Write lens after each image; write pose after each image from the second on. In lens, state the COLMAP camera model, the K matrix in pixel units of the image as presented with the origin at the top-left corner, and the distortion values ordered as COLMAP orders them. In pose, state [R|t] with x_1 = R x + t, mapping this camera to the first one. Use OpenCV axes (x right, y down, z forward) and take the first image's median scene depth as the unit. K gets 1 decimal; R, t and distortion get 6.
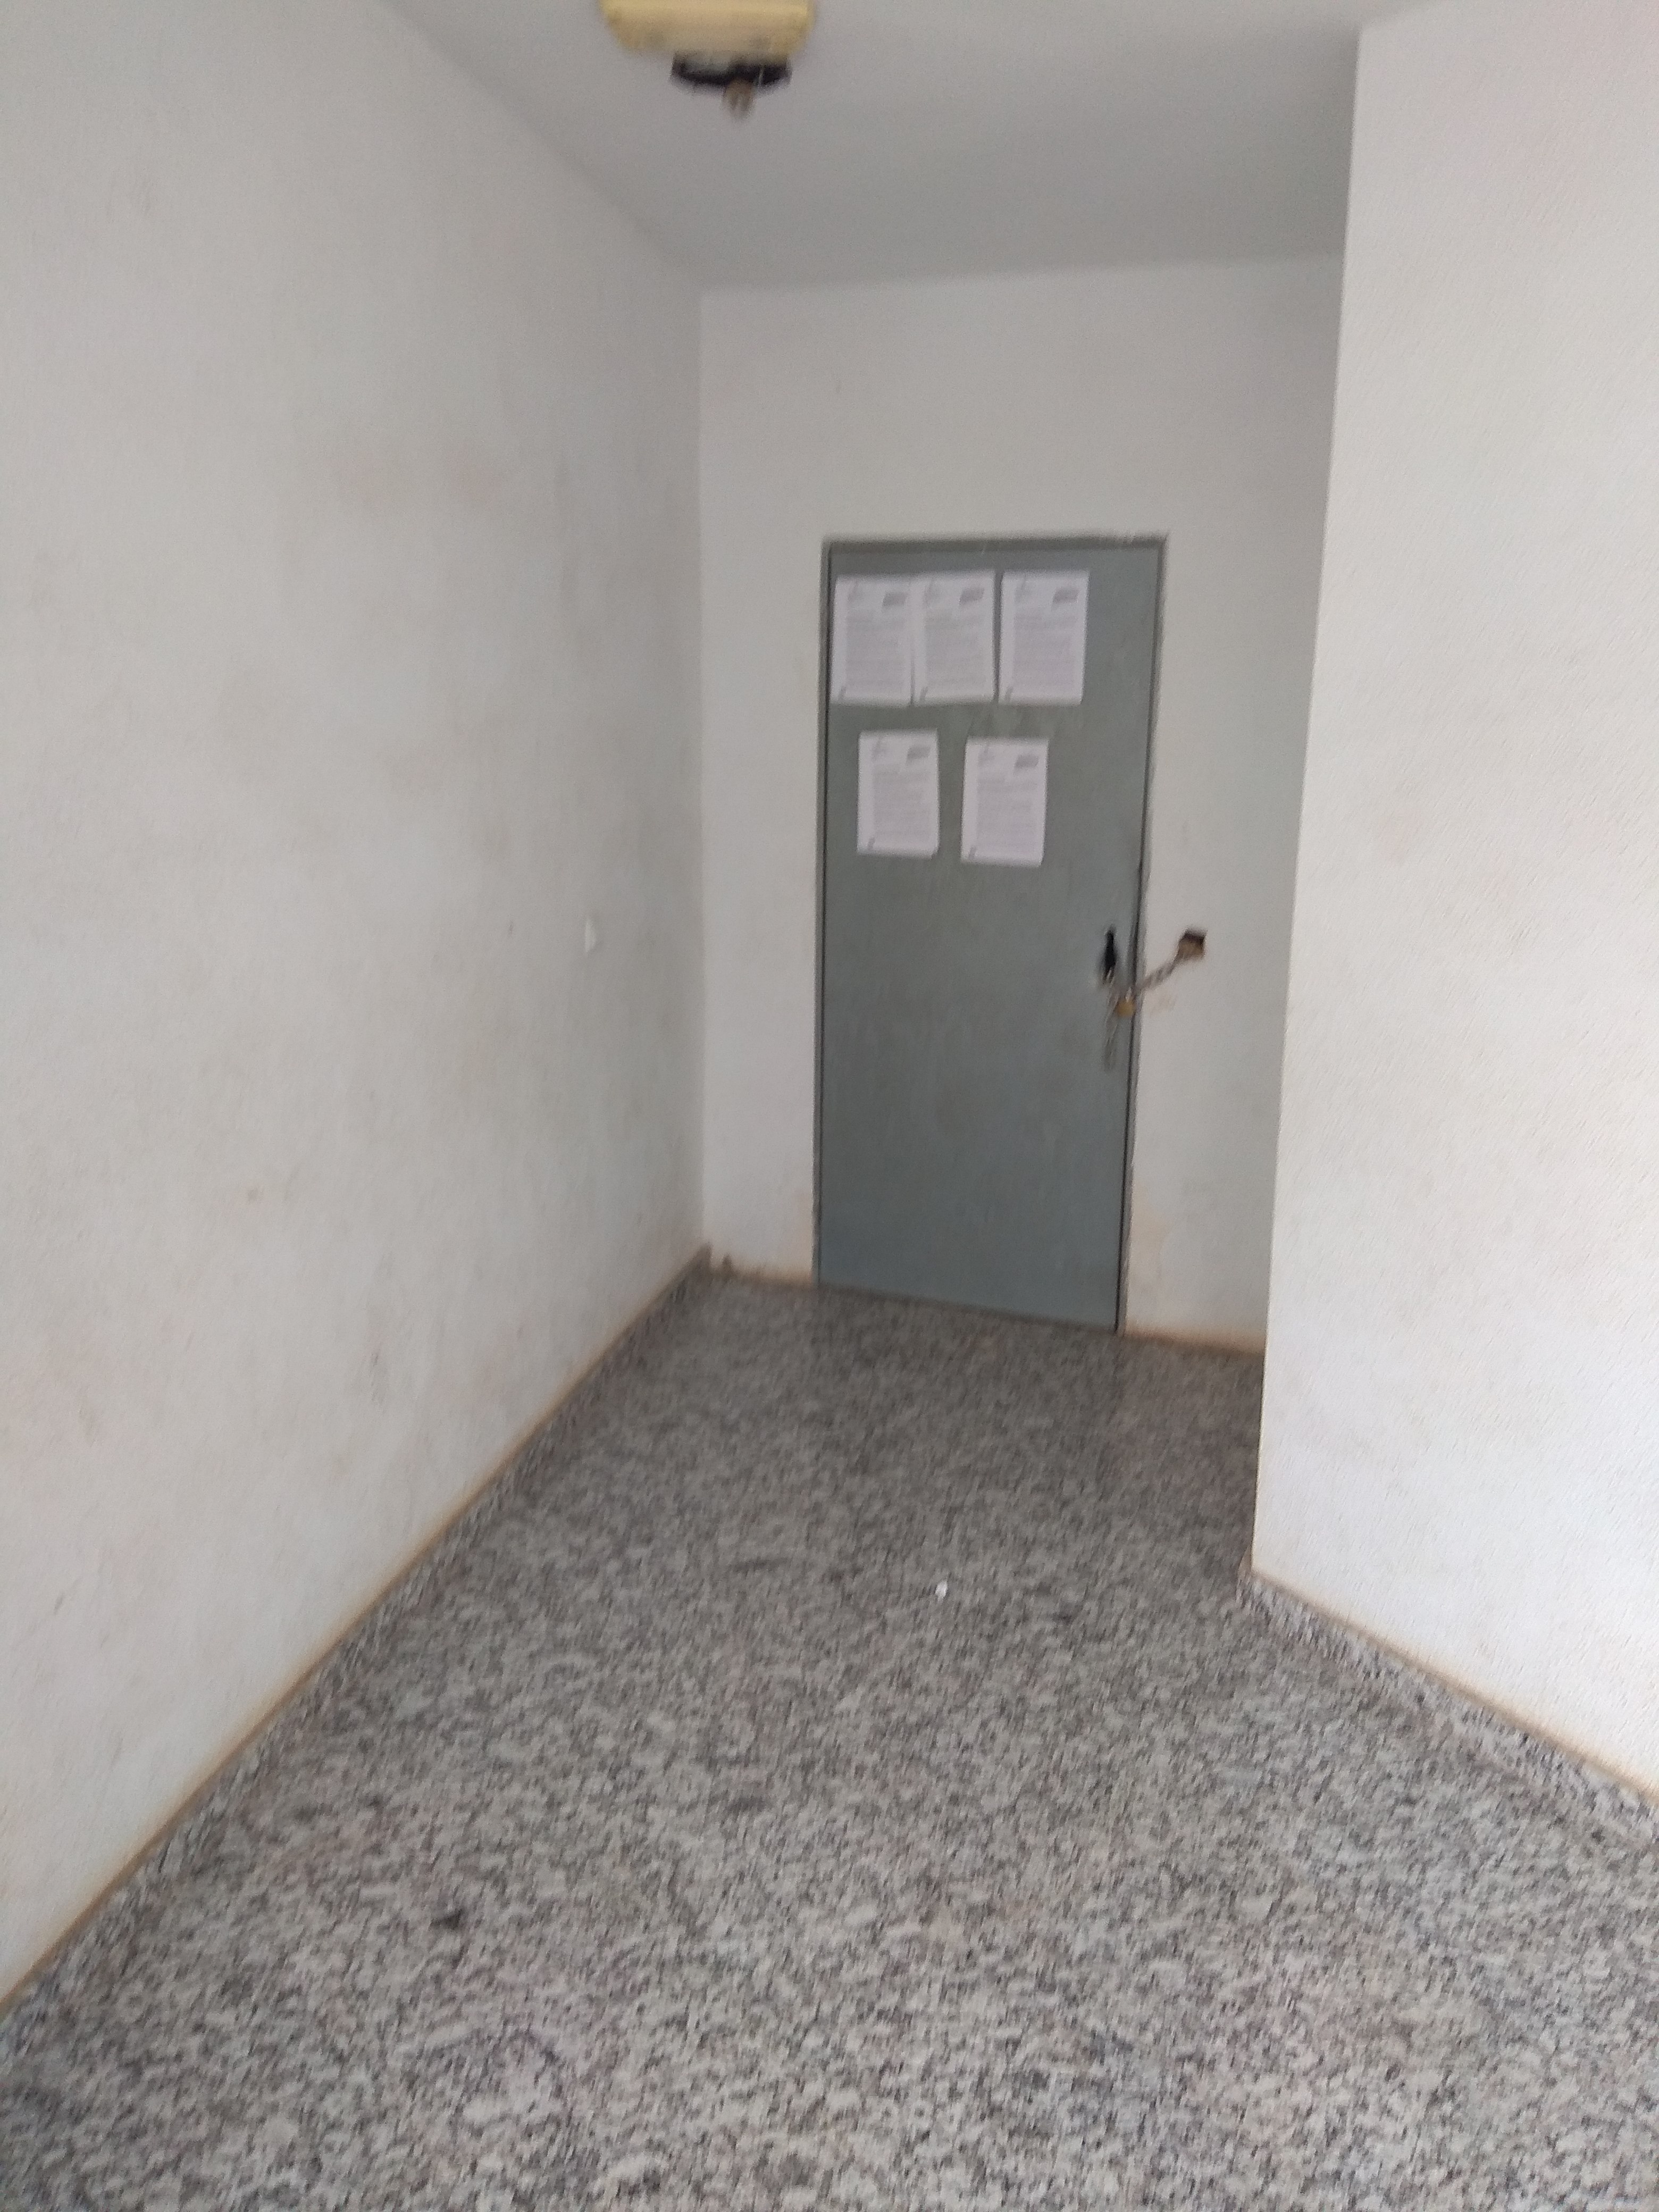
lens RADIAL K [[1958.0, 0, 827.5], [0, 1958.0, 1109.7], [0, 0, 1]] dist [0.038340, -0.015391]
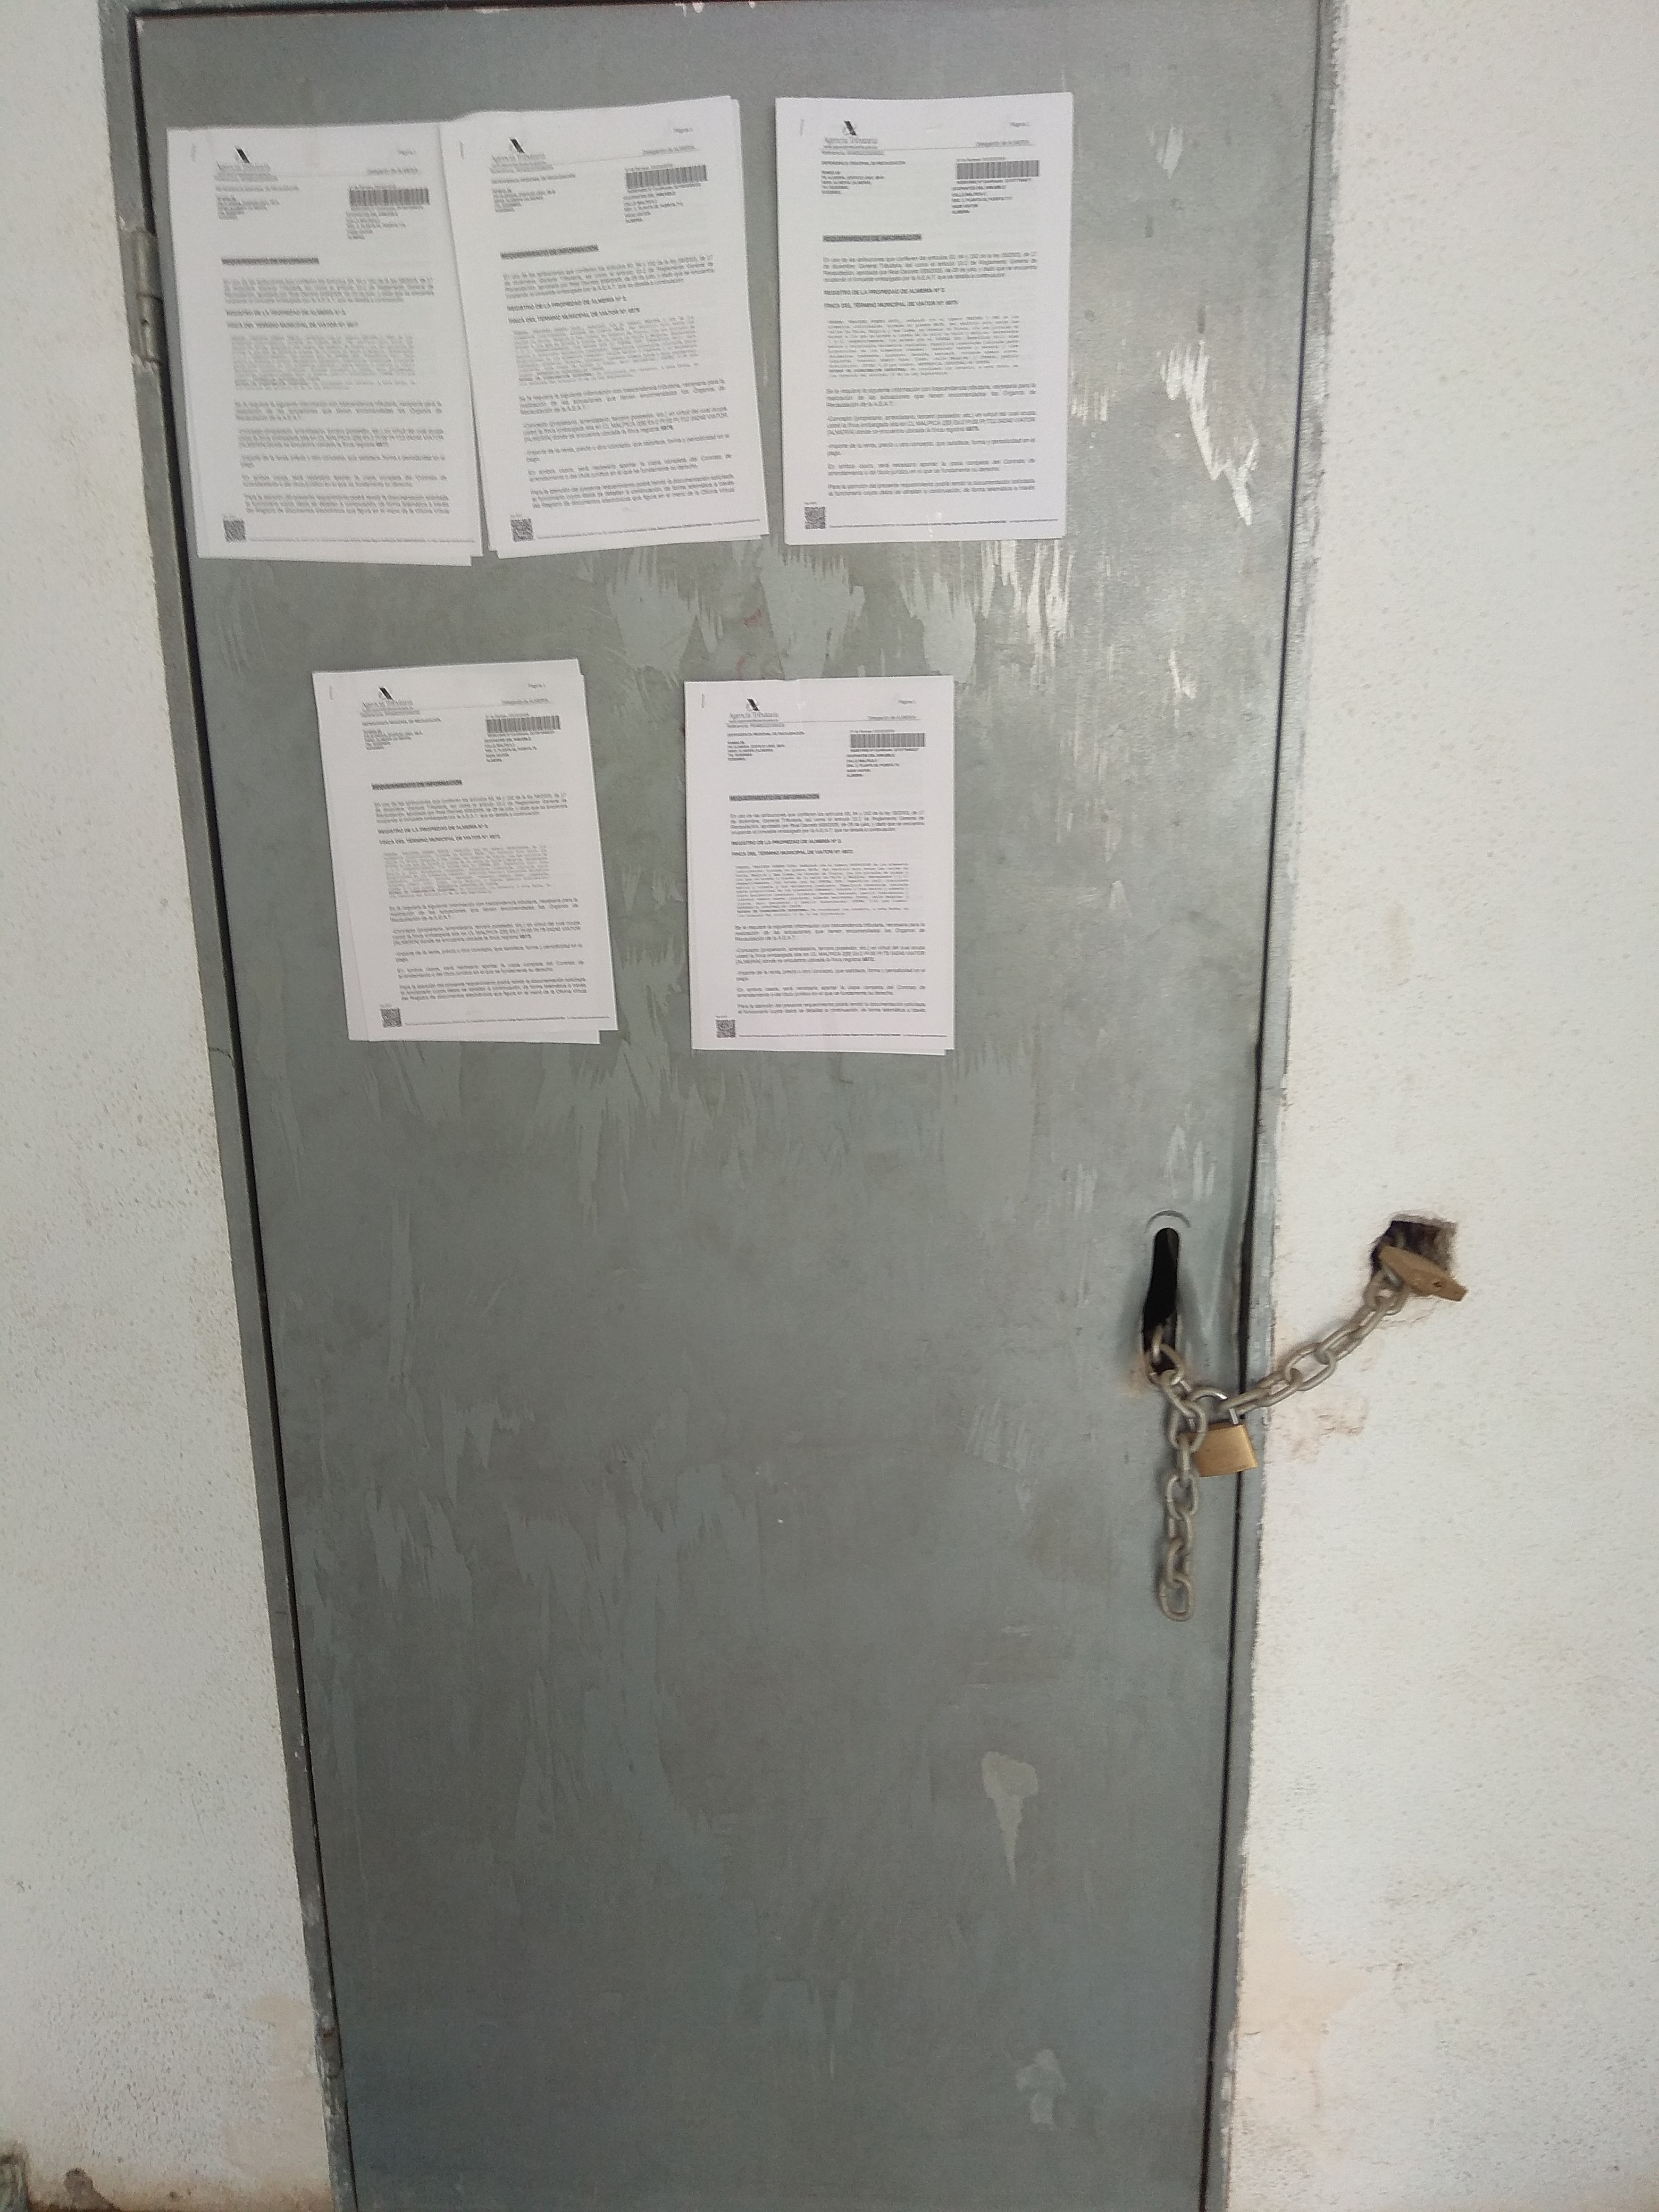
lens RADIAL K [[1958.0, 0, 835.7], [0, 1958.0, 1101.5], [0, 0, 1]] dist [0.038340, -0.015391]
pose [[0.949788, -0.115799, 0.290678, -0.003396], [0.095071, 0.991878, 0.084495, -0.145875], [-0.298101, -0.052618, 0.953083, 0.695626]]
